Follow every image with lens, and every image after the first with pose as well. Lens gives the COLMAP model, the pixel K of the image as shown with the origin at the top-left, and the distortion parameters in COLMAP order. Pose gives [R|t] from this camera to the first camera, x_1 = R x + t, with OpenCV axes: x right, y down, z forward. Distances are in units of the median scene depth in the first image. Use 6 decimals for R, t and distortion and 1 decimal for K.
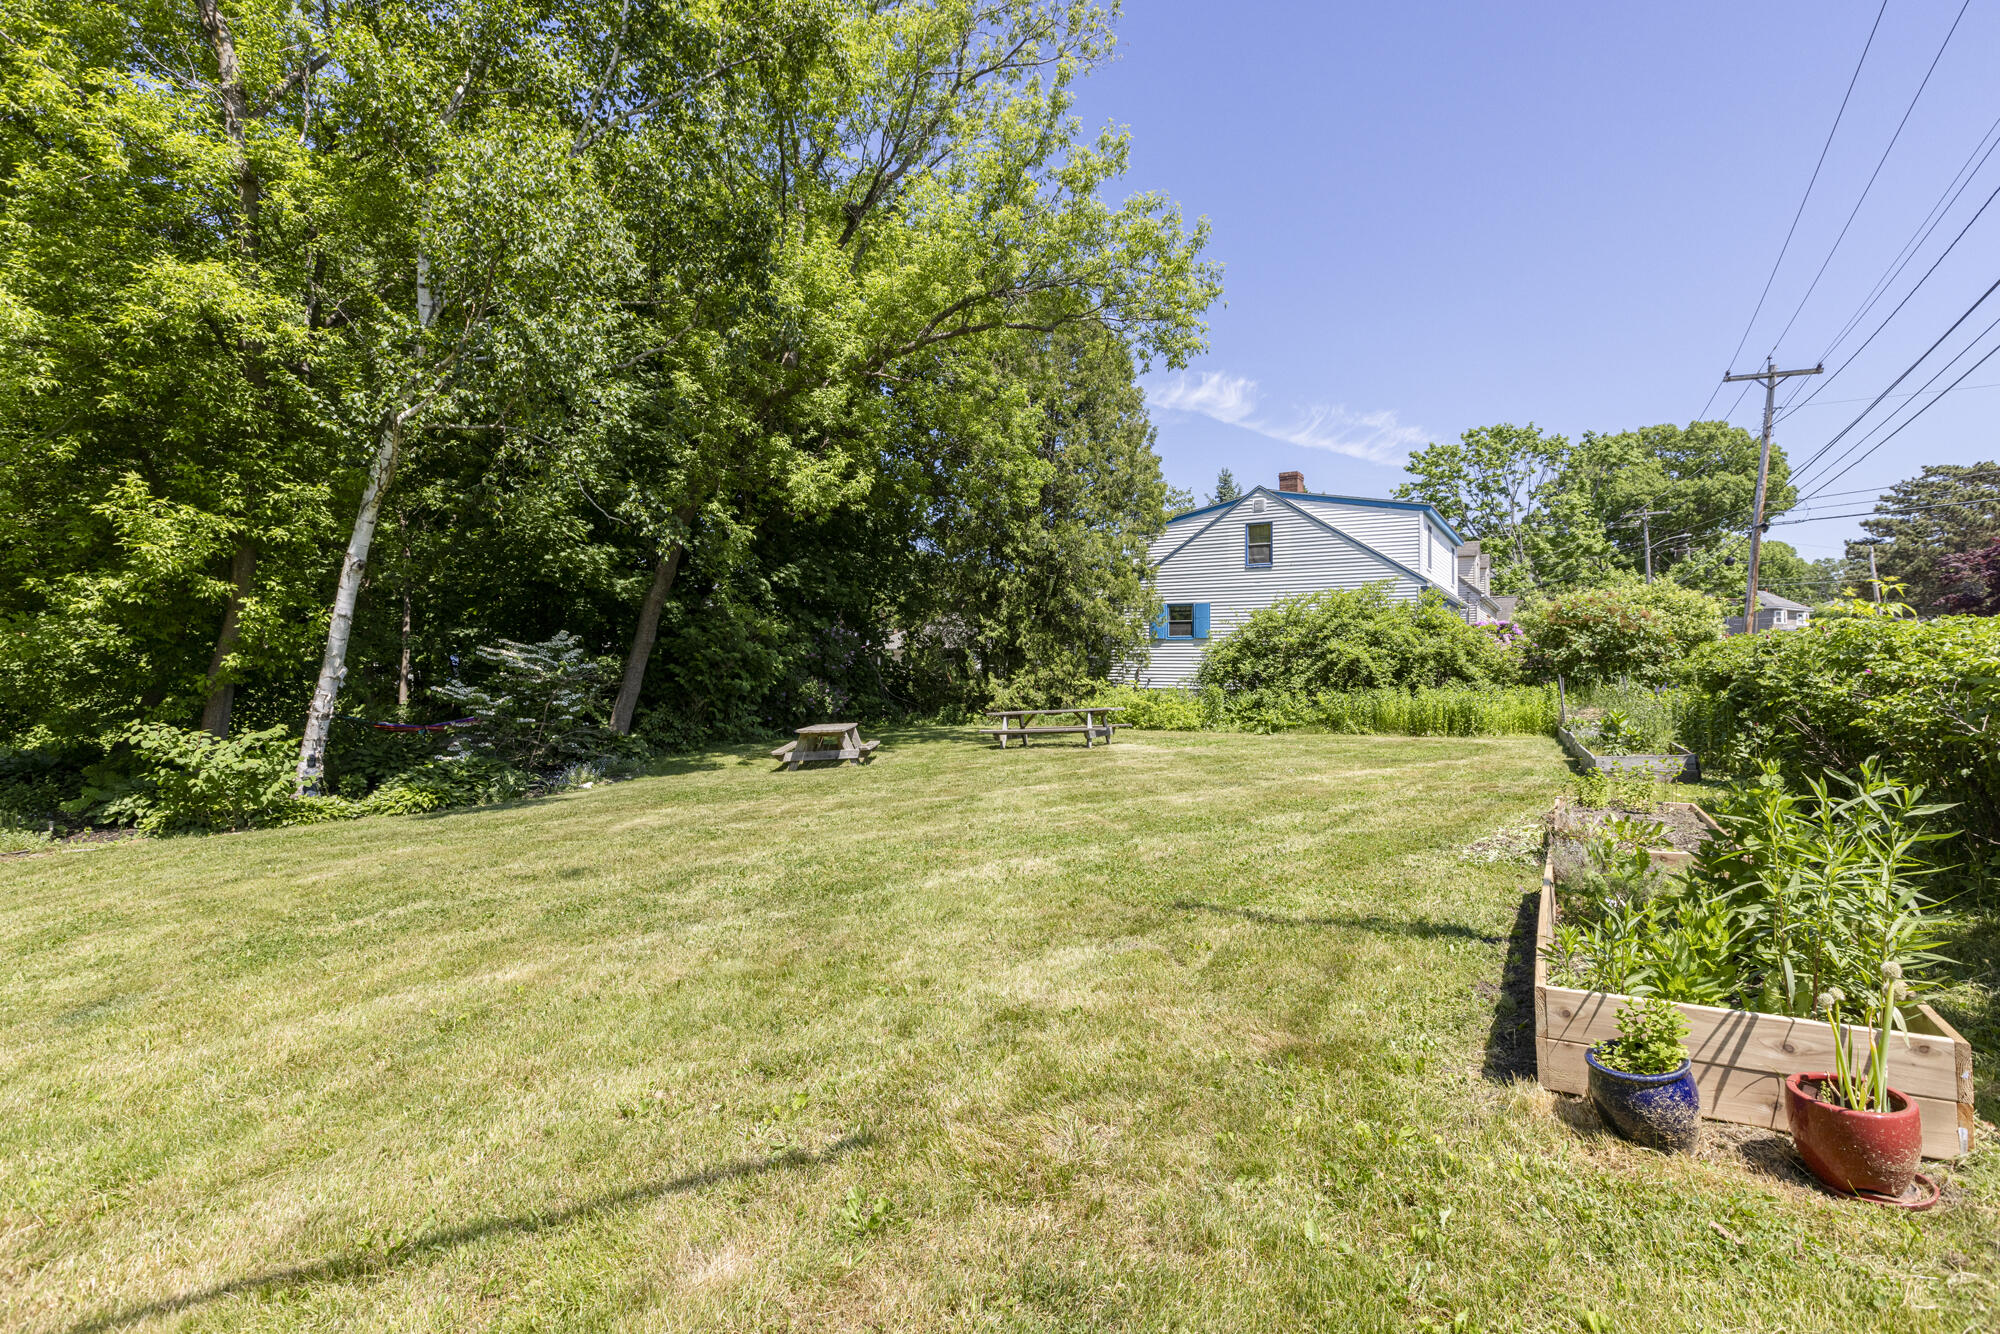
lens RADIAL K [[895.2, 0, 1000.0], [0, 895.2, 667.0], [0, 0, 1]] dist [0.000495, 0.000000]
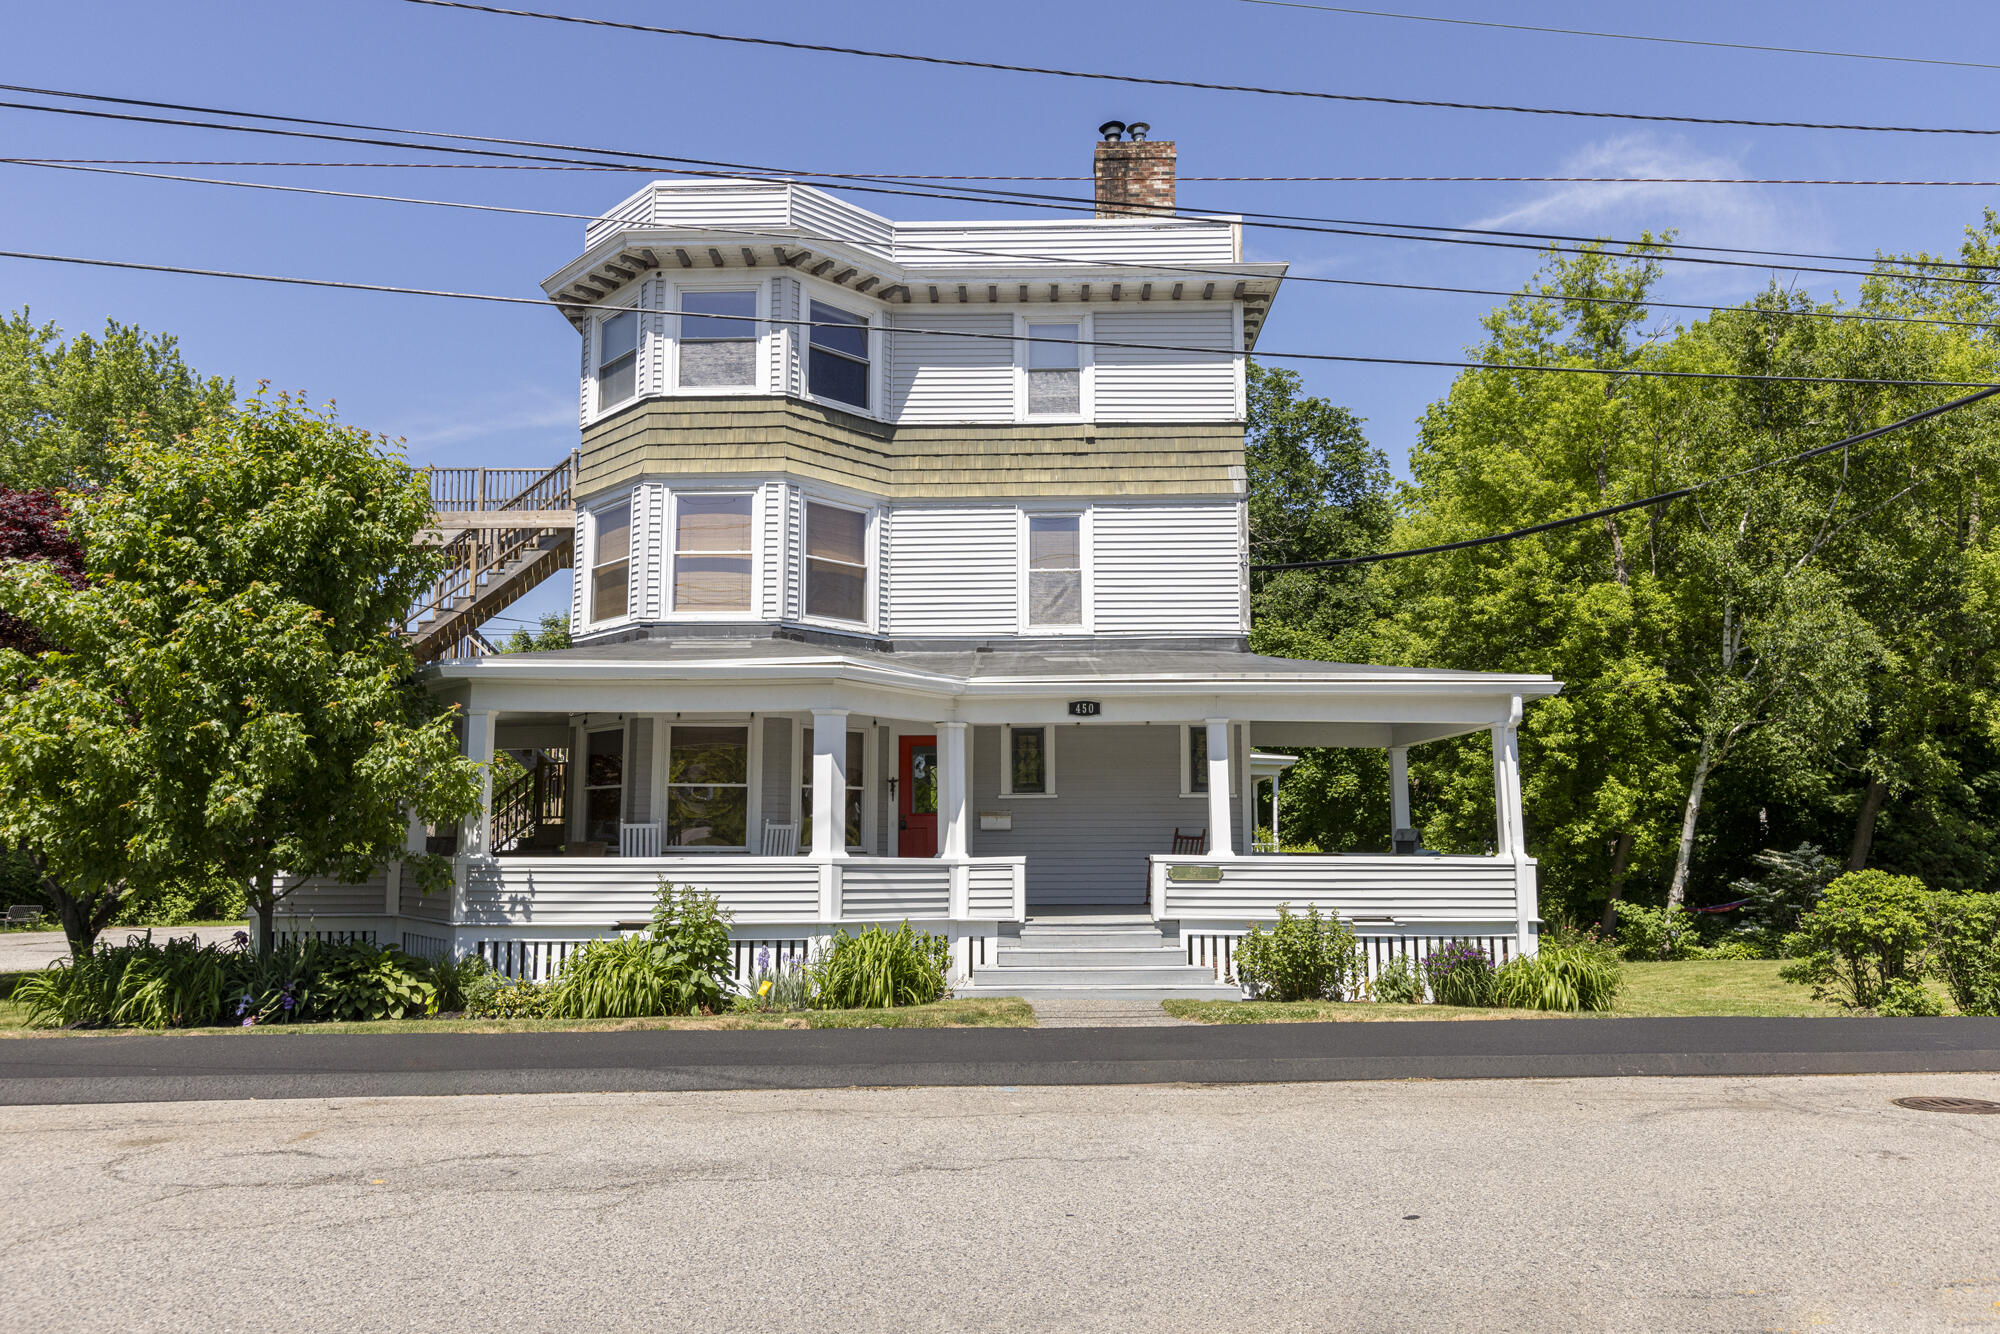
lens RADIAL K [[1413.0, 0, 1000.0], [0, 1413.0, 667.0], [0, 0, 1]] dist [-0.004634, -0.001936]
pose [[0.663812, -0.098842, -0.741339, 0.404973], [0.009601, 0.992273, -0.123703, -0.062799], [0.747837, 0.074998, 0.659632, -1.718149]]
